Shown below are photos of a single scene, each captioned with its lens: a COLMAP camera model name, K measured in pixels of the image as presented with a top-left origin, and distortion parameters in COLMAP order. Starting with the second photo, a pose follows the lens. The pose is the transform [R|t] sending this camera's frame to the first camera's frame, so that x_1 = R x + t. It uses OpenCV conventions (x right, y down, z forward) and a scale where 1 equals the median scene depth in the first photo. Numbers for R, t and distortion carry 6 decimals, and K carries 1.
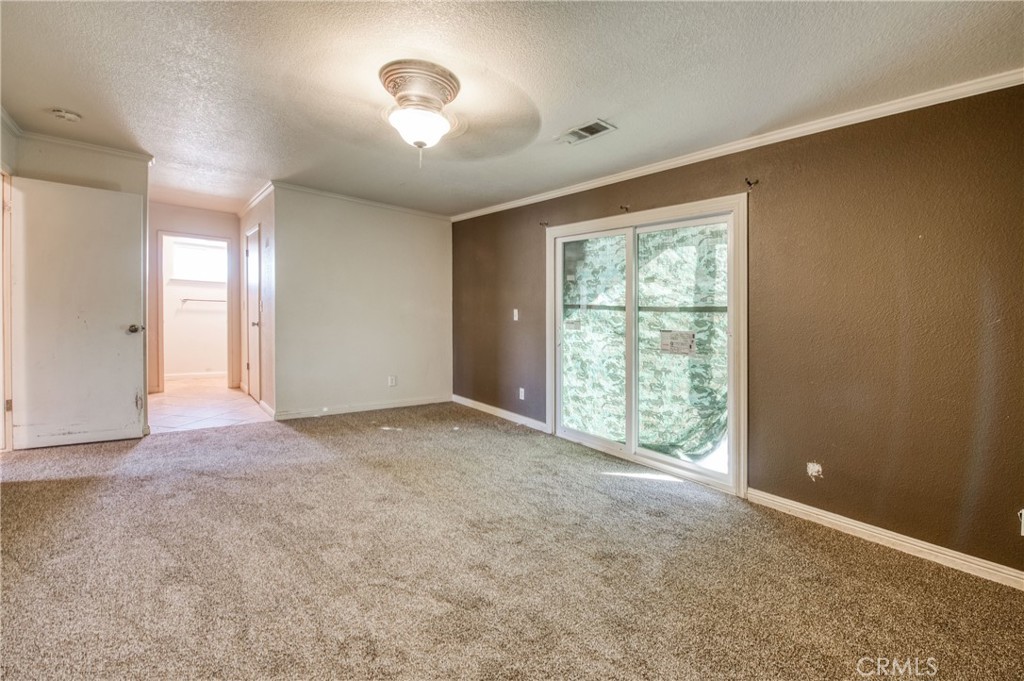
lens RADIAL K [[433.7, 0, 502.3], [0, 433.7, 345.3], [0, 0, 1]] dist [-0.015506, -0.000349]
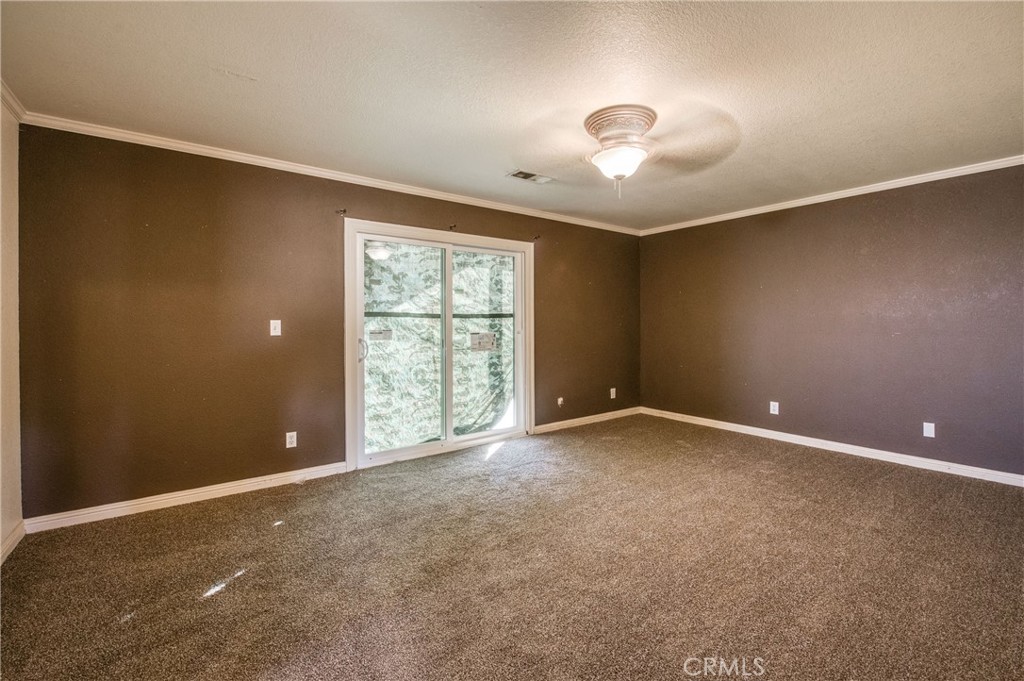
lens RADIAL K [[446.5, 0, 534.7], [0, 446.5, 333.7], [0, 0, 1]] dist [-0.000019, -0.000061]
pose [[0.012915, -0.070390, 0.997436, -0.887507], [0.072484, 0.994961, 0.069277, -0.107291], [-0.997286, 0.071403, 0.017952, 0.790886]]
